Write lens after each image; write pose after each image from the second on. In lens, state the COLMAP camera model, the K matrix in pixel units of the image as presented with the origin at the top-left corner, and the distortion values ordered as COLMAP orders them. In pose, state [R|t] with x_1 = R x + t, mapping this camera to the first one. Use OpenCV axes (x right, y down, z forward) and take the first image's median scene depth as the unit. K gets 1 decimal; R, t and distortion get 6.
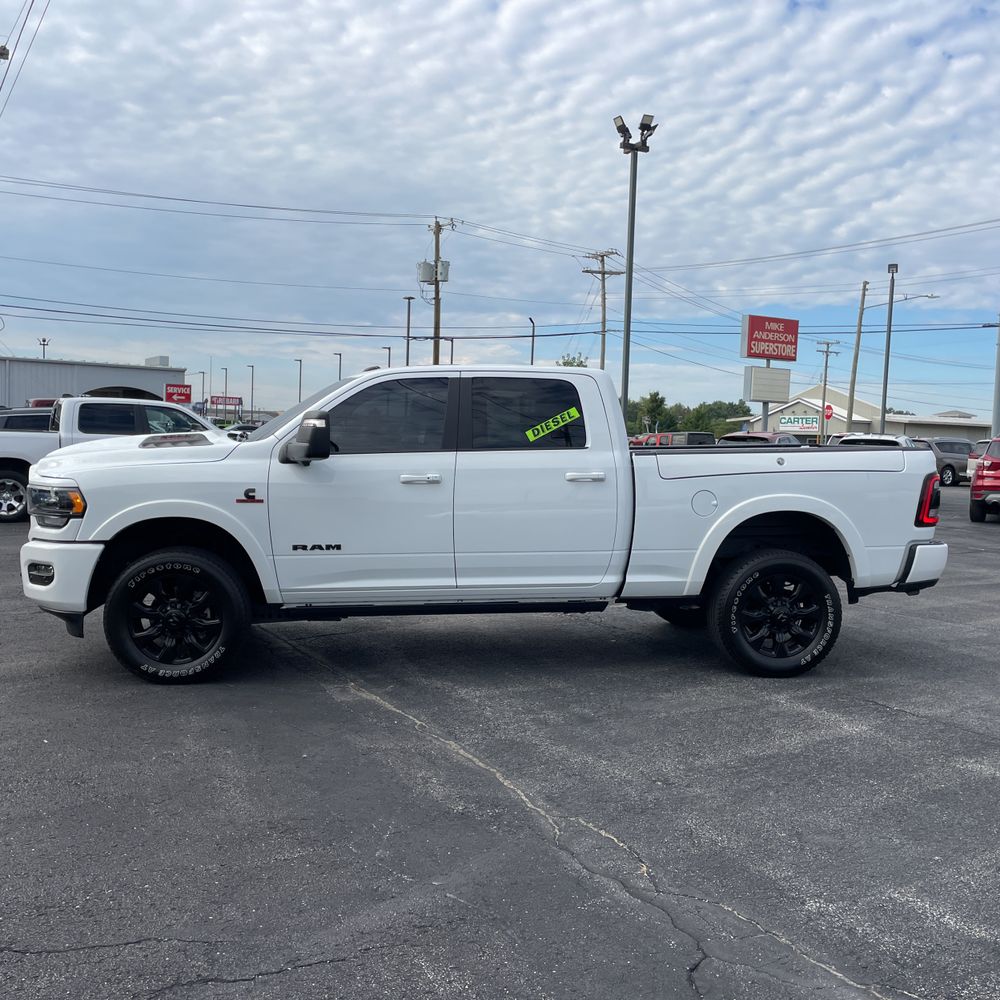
lens RADIAL K [[1023.3, 0, 495.6], [0, 1023.3, 500.4], [0, 0, 1]] dist [0.104393, -0.145975]
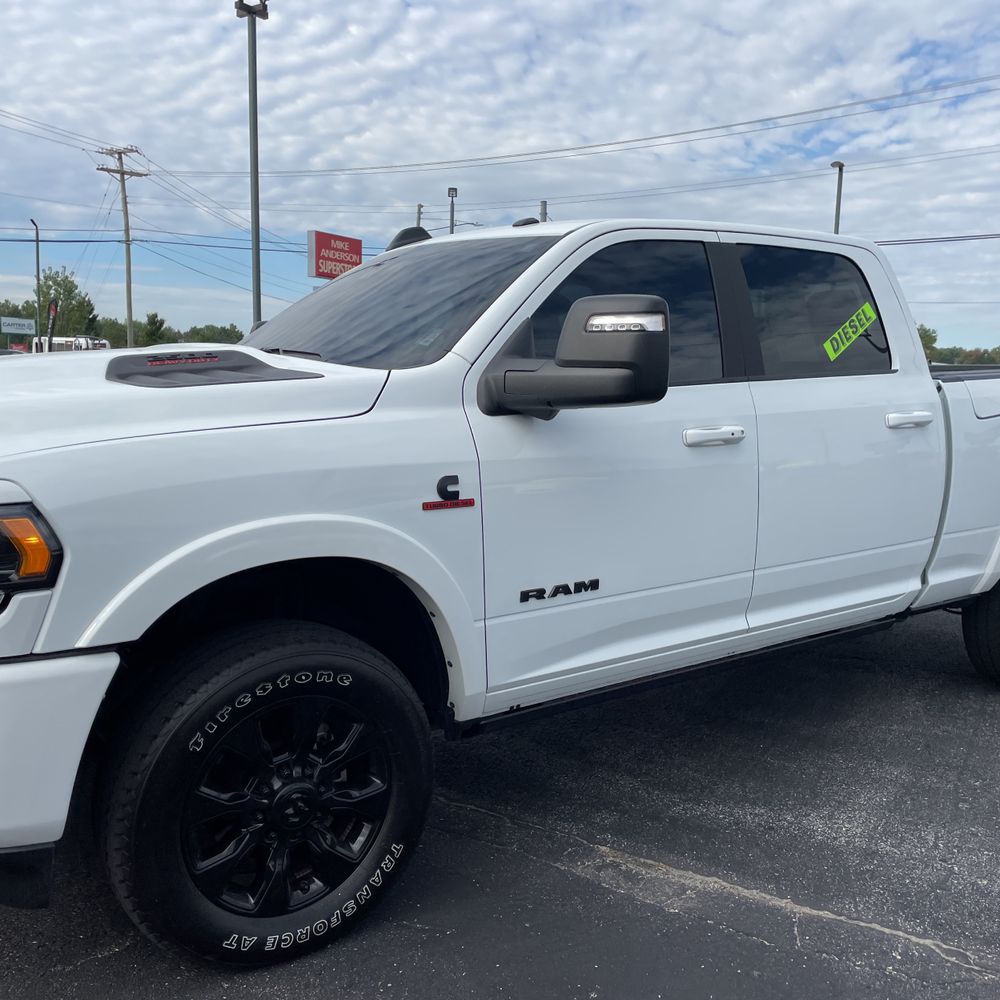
lens RADIAL K [[1008.6, 0, 494.1], [0, 1008.6, 497.2], [0, 0, 1]] dist [0.104607, -0.142481]
pose [[0.878839, -0.068840, 0.472126, -0.400974], [0.035506, 0.996229, 0.079165, -0.033643], [-0.475795, -0.052810, 0.877969, 0.582955]]
